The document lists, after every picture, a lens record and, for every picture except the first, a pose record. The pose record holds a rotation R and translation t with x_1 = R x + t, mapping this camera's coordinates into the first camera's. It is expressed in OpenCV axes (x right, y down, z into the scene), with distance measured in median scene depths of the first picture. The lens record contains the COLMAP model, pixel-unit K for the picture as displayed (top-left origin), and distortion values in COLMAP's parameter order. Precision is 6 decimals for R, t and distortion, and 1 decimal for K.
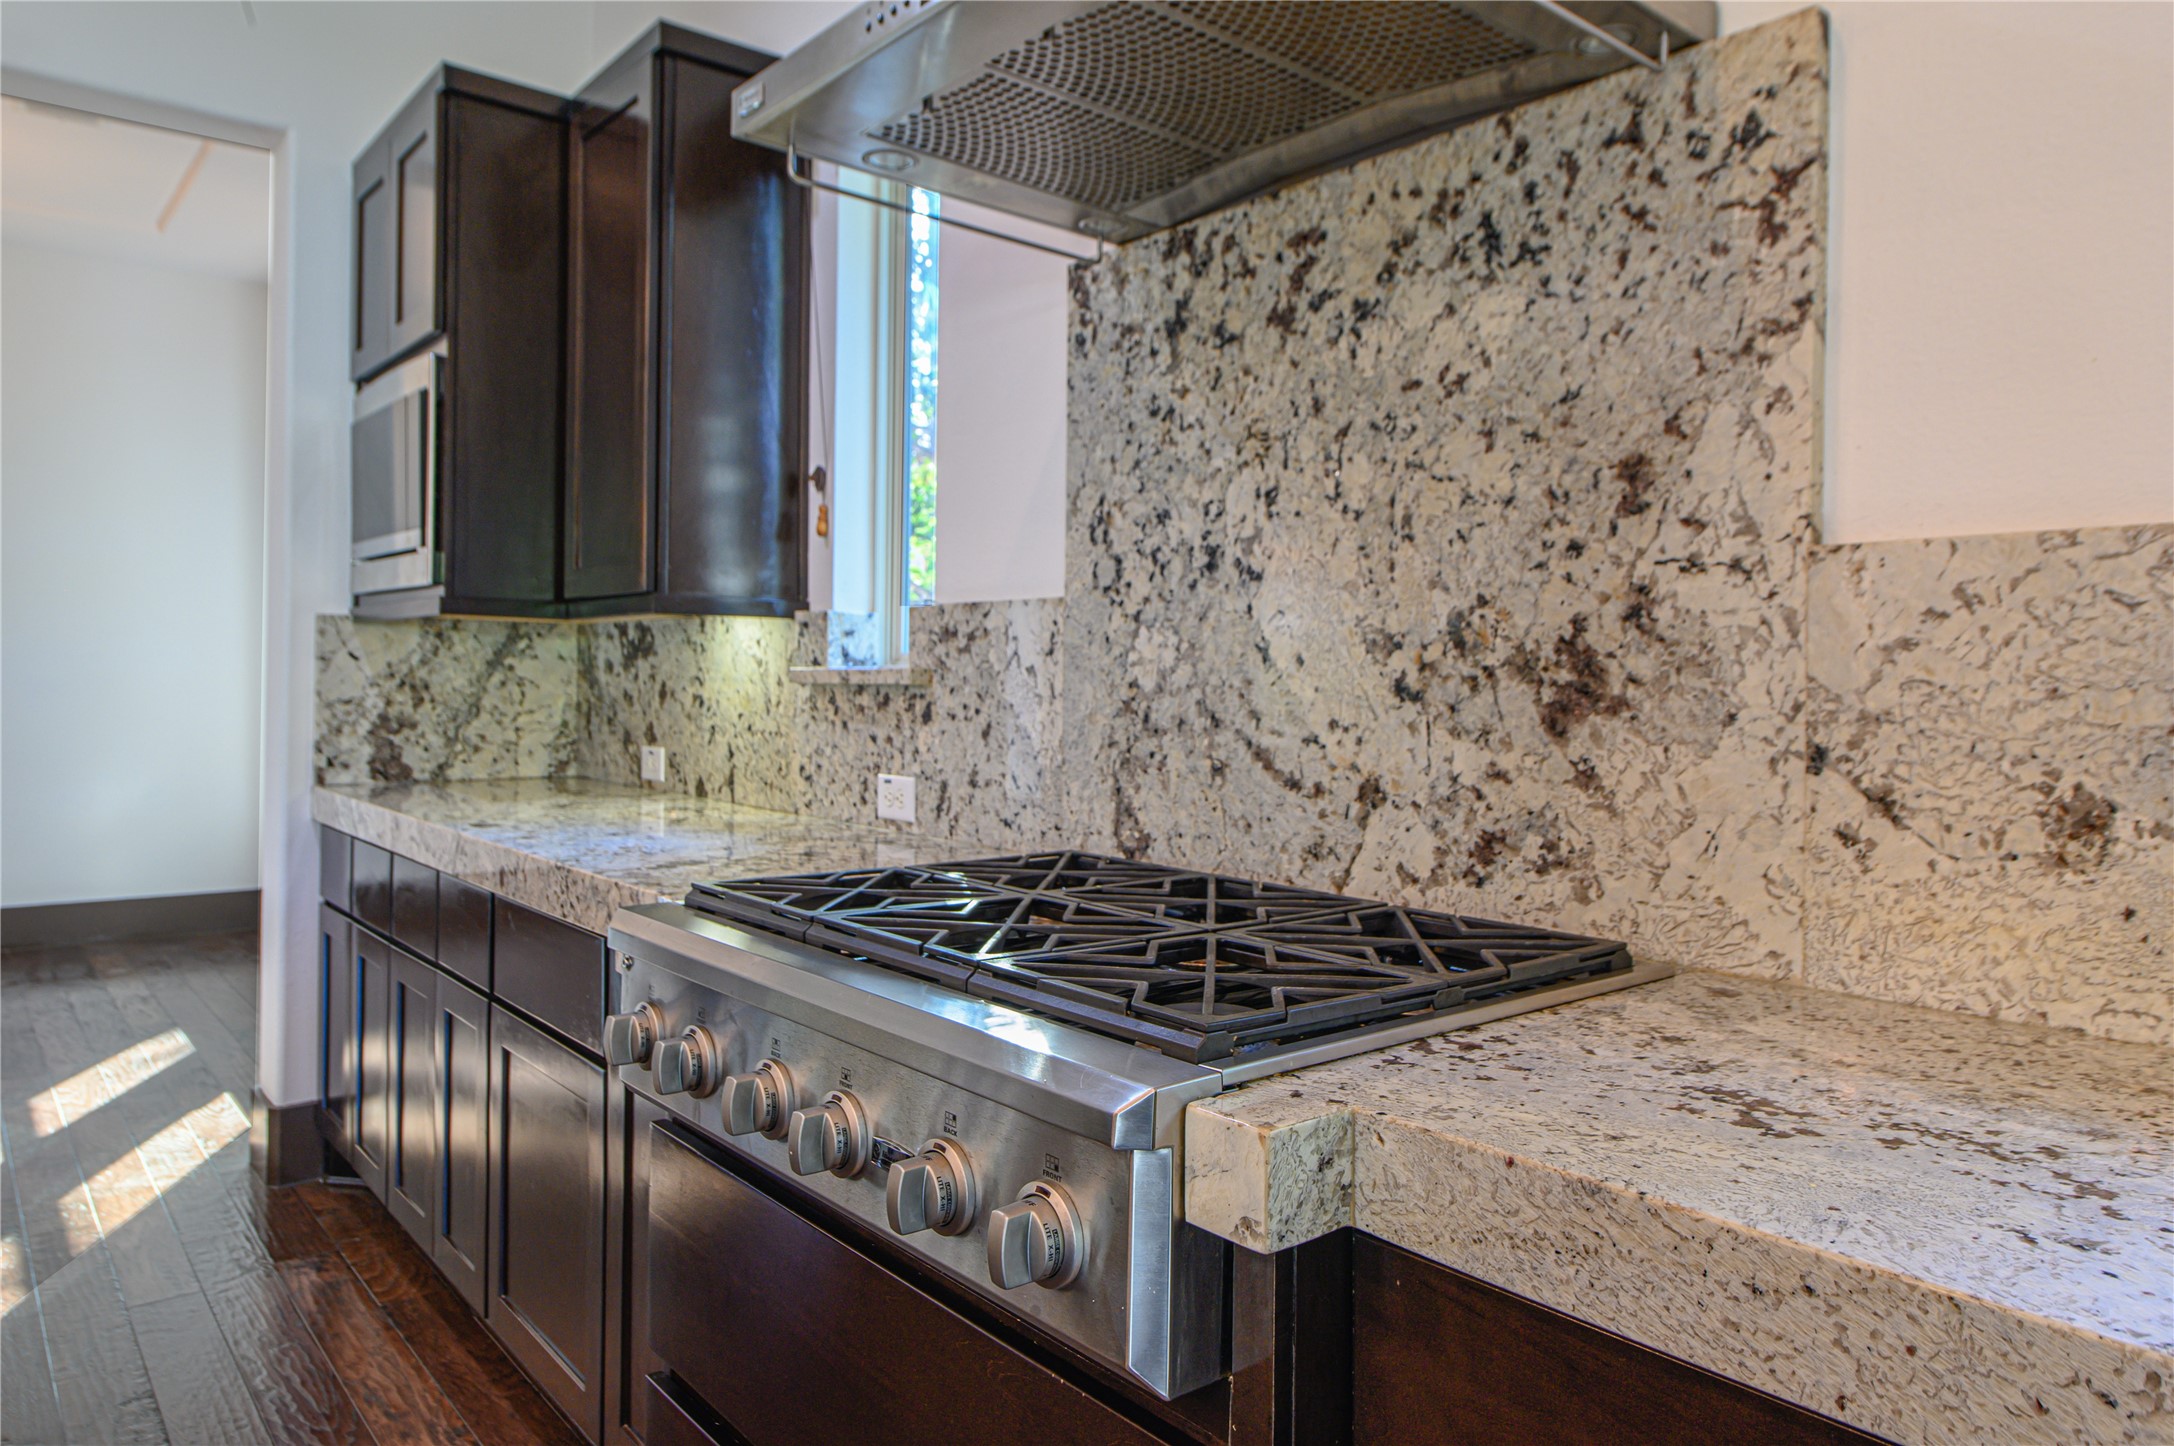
lens RADIAL K [[1398.6, 0, 1093.0], [0, 1398.6, 694.6], [0, 0, 1]] dist [0.007503, -0.003507]
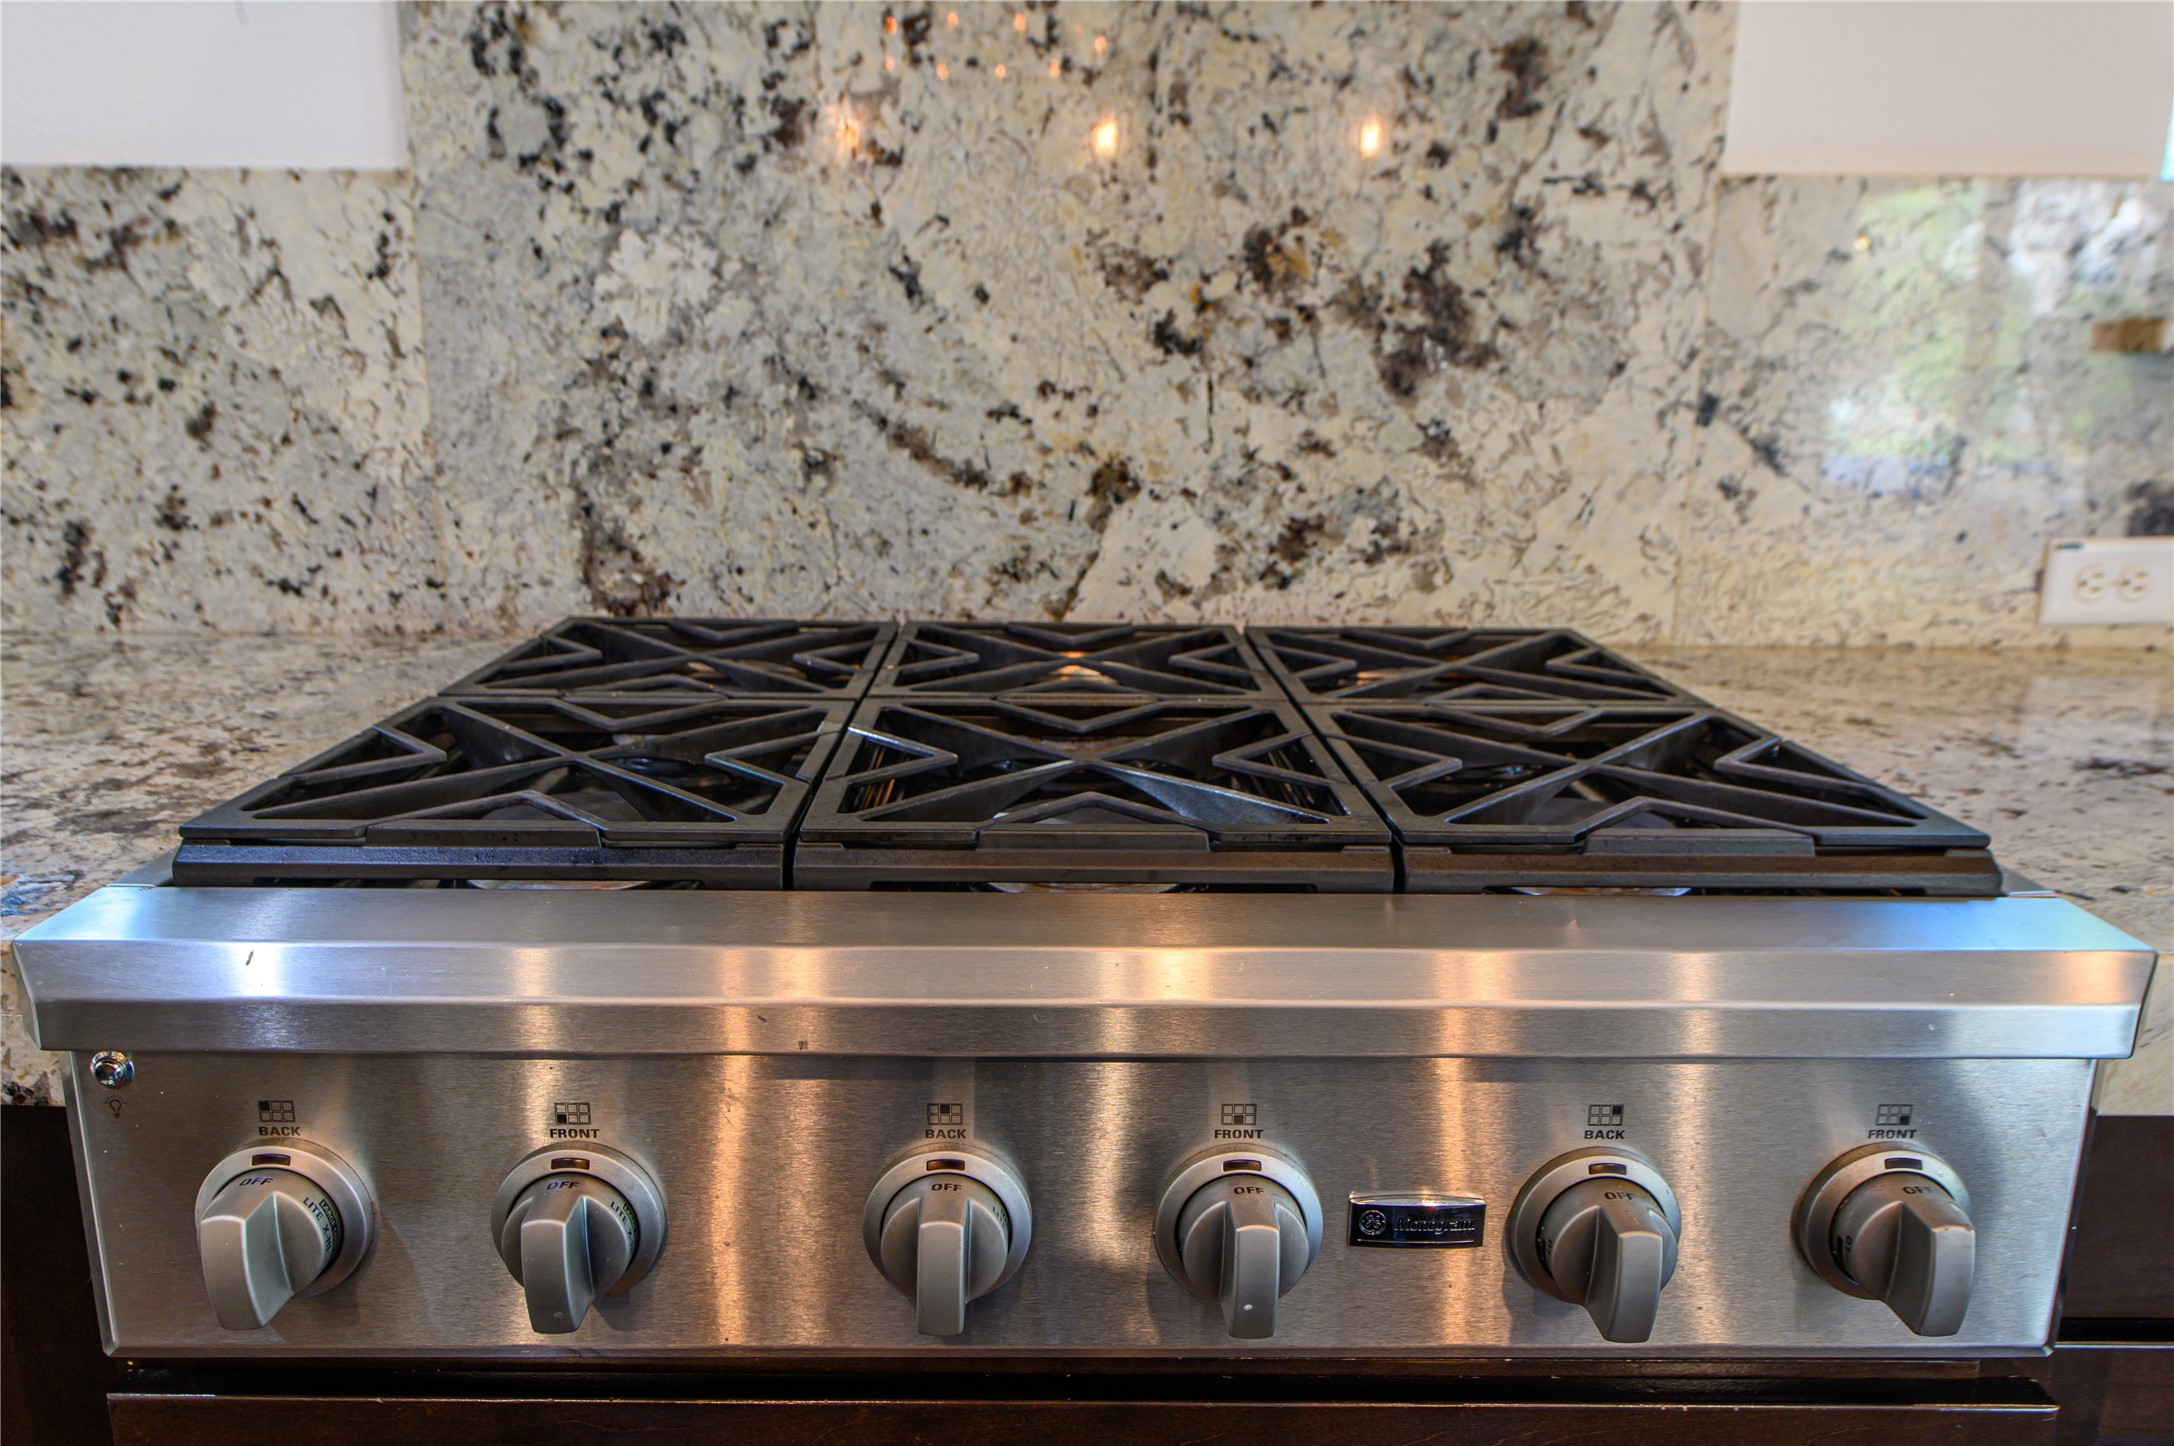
lens RADIAL K [[1520.9, 0, 1085.8], [0, 1520.9, 706.5], [0, 0, 1]] dist [0.002507, -0.005447]
pose [[0.640663, -0.192240, 0.743367, -0.405900], [0.007774, 0.969724, 0.244079, -0.010177], [-0.767783, -0.150593, 0.622761, 0.467257]]
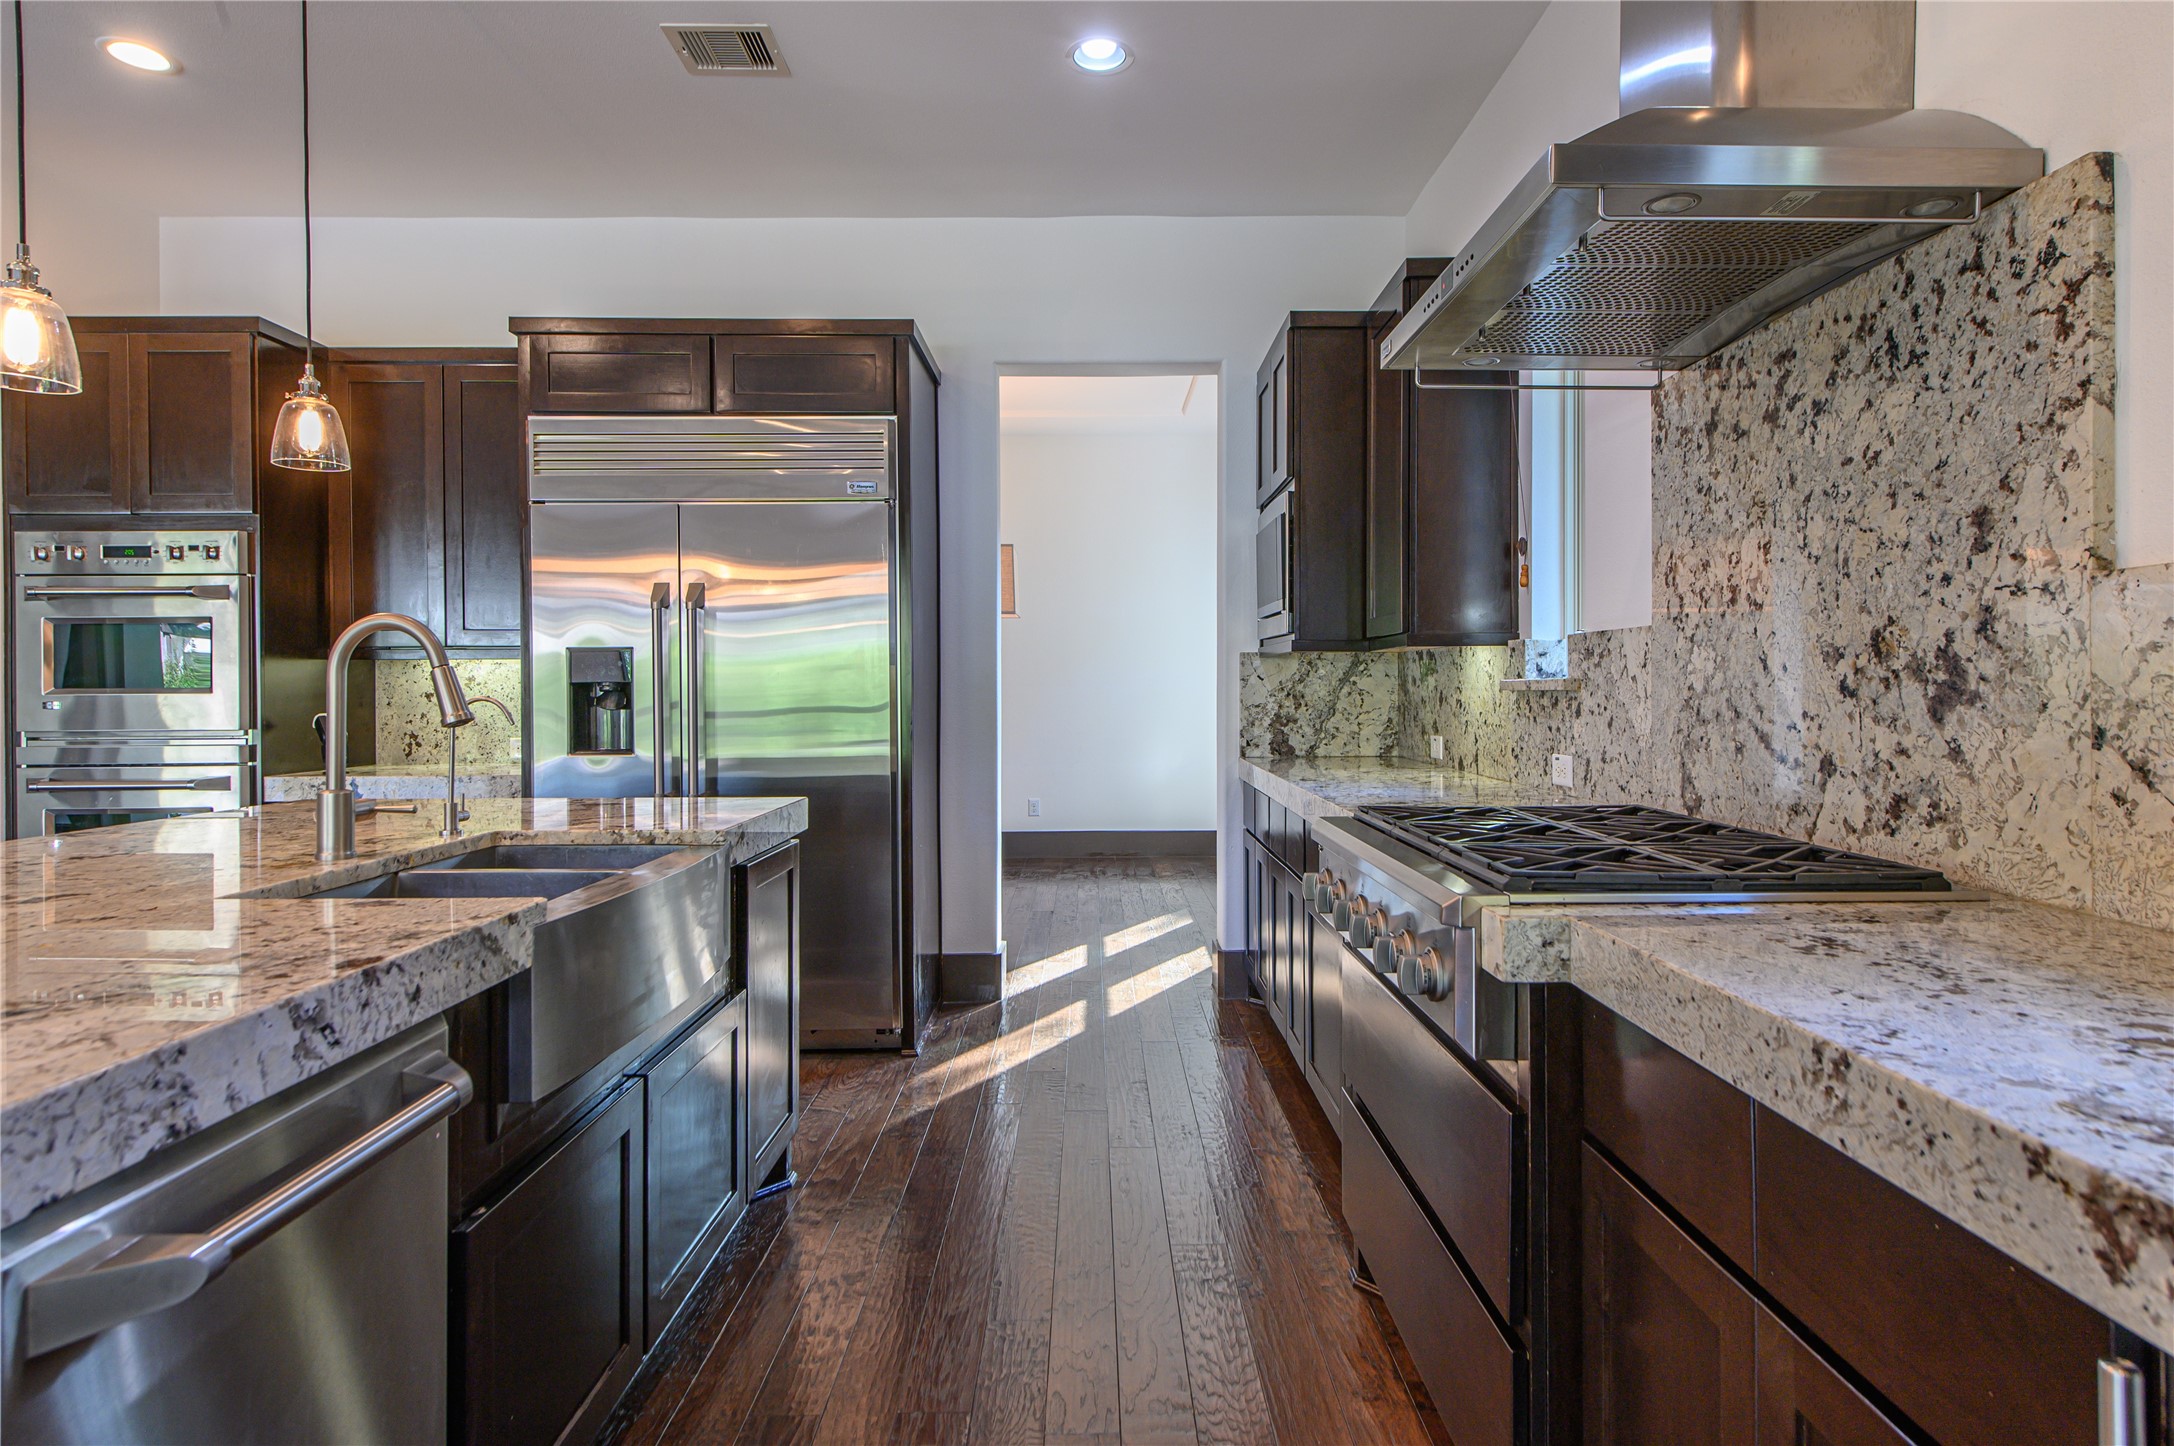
lens RADIAL K [[1165.6, 0, 1096.4], [0, 1165.6, 705.7], [0, 0, 1]] dist [-0.000586, -0.002145]
pose [[0.769554, -0.007555, -0.638537, 0.353232], [0.009620, 0.999954, -0.000237, 0.005842], [0.638509, -0.005960, 0.769591, -0.293609]]
